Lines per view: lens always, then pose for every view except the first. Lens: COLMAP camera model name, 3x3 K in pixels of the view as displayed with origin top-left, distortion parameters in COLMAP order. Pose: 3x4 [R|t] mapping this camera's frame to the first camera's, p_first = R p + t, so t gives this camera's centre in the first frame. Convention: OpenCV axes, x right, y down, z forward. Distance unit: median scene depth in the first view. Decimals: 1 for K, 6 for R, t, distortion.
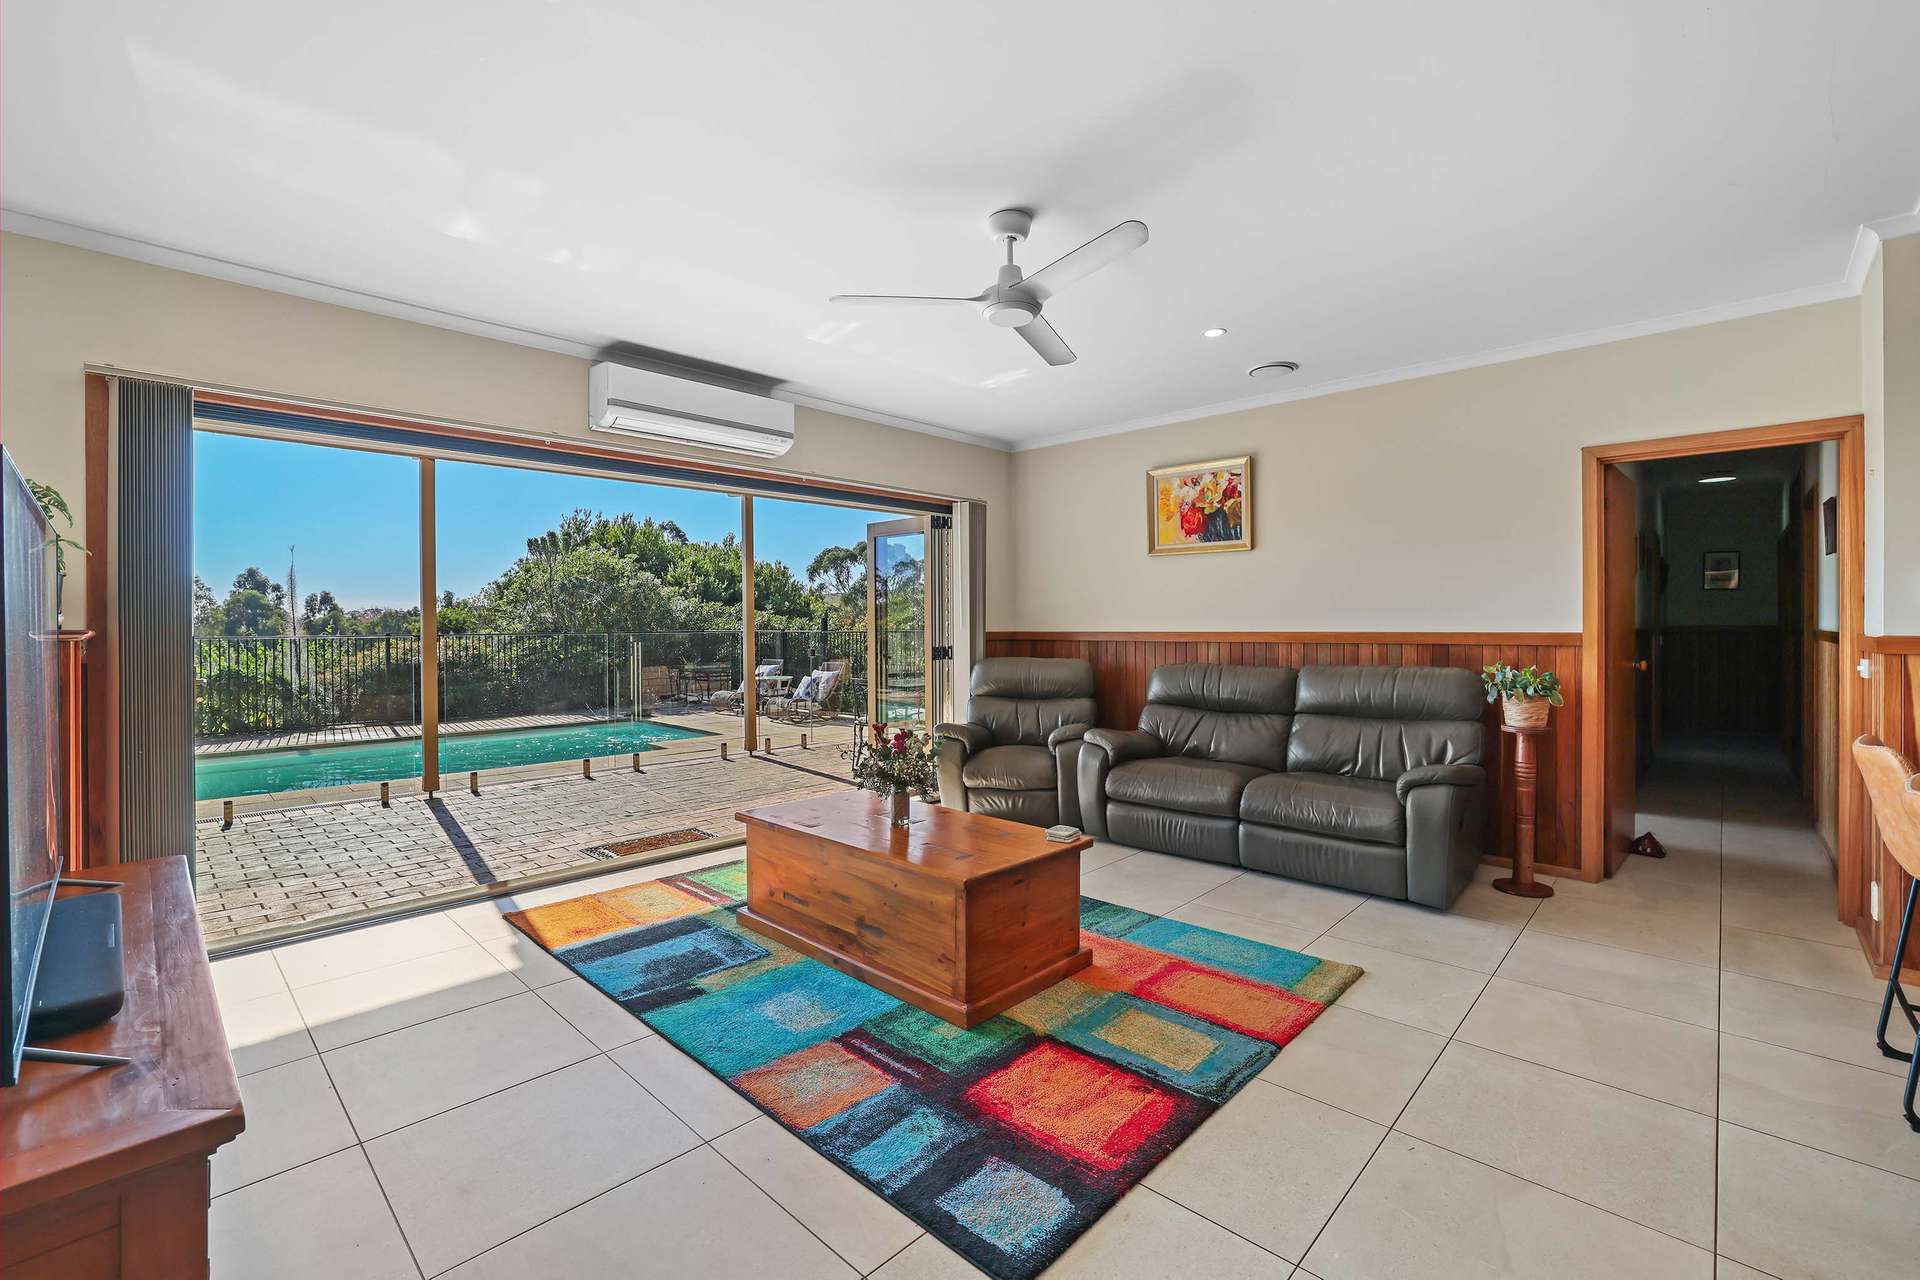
lens RADIAL K [[829.7, 0, 960.6], [0, 829.7, 627.3], [0, 0, 1]] dist [-0.034901, 0.000347]
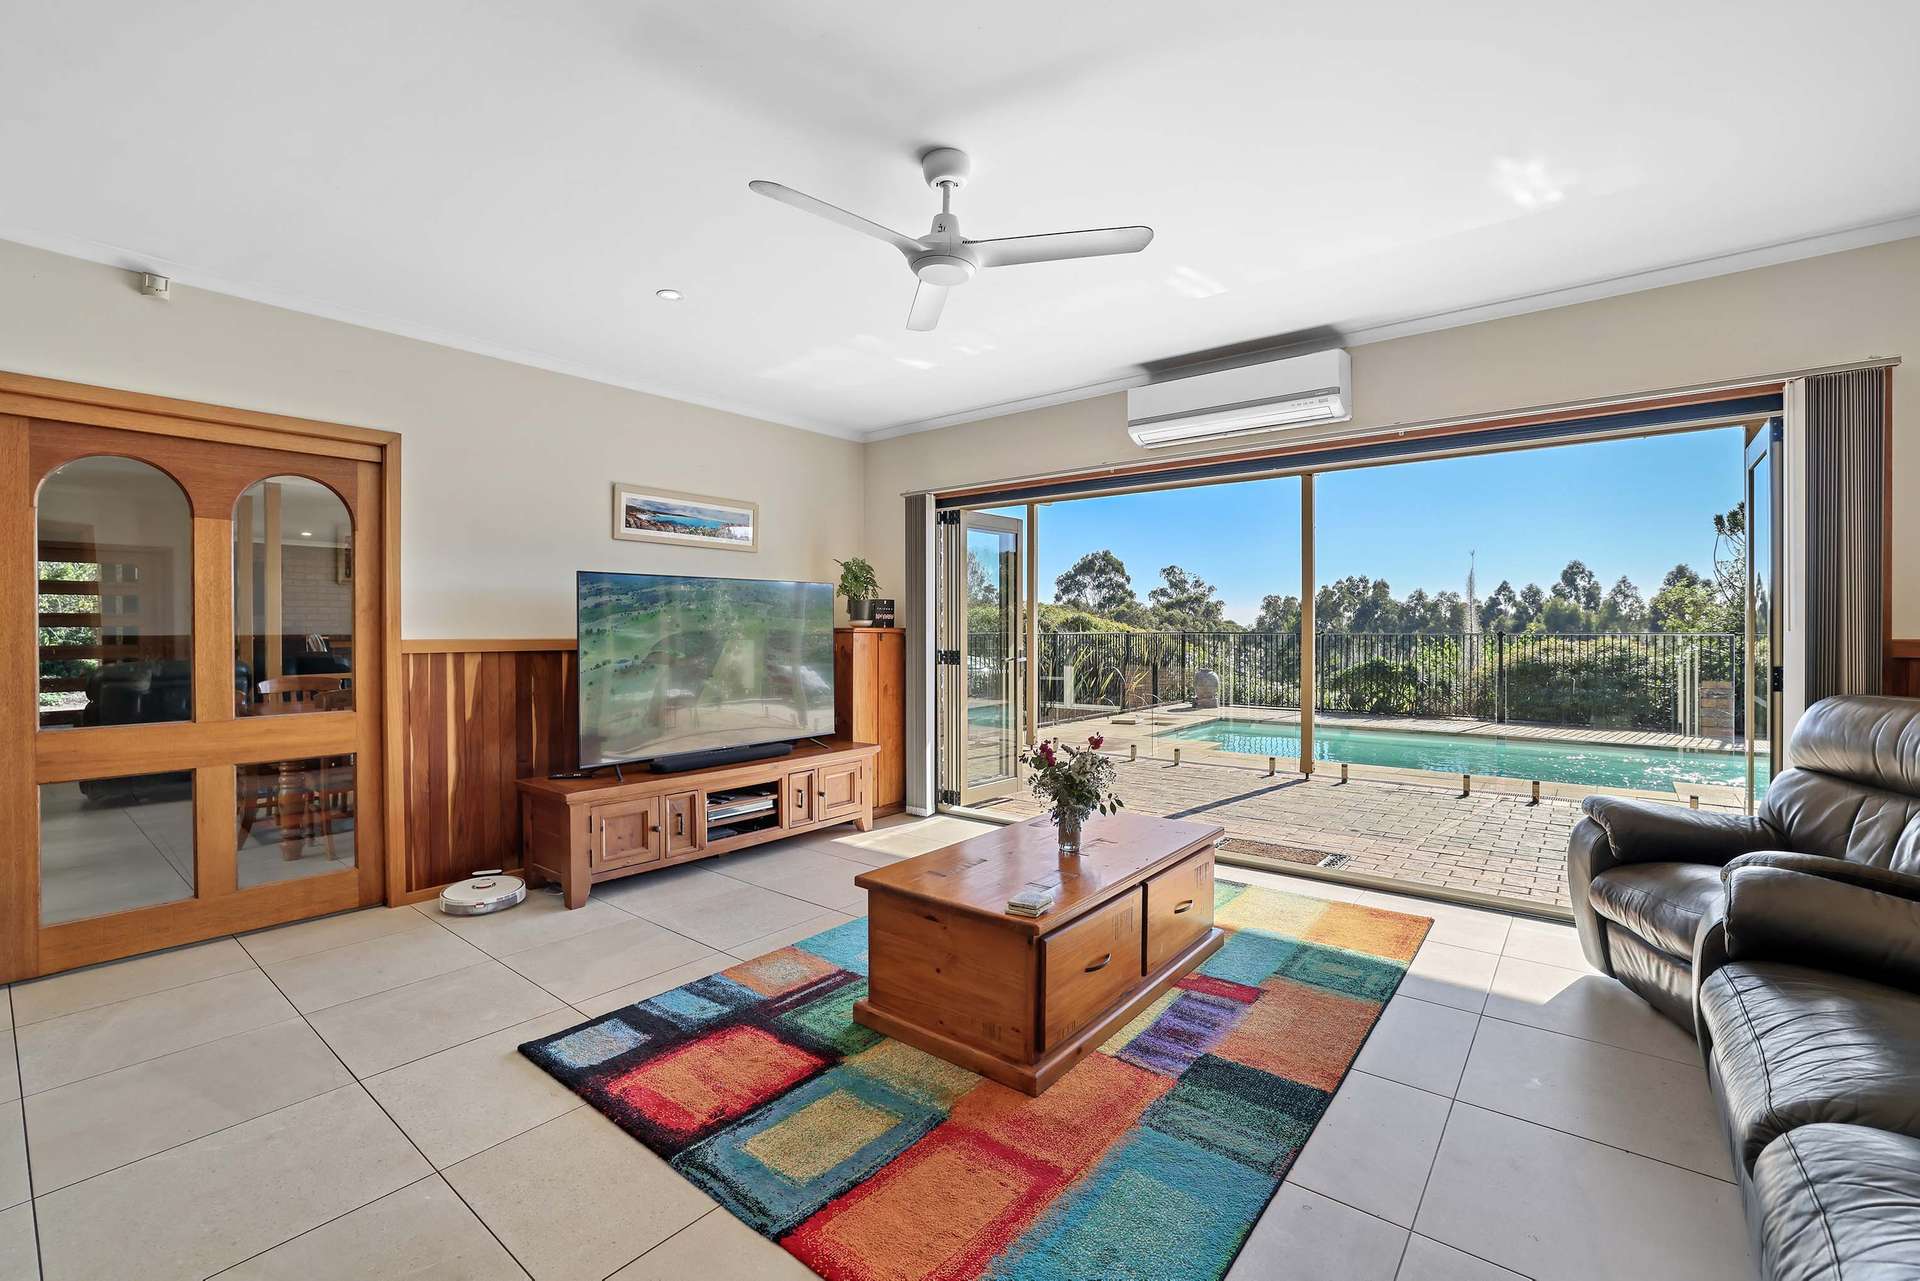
lens RADIAL K [[829.7, 0, 966.1], [0, 829.7, 638.4], [0, 0, 1]] dist [-0.034901, 0.000347]
pose [[0.077064, 0.017150, -0.996879, 0.940495], [0.000354, 0.999852, 0.017229, -0.006990], [0.997026, -0.001681, 0.077047, 0.962415]]
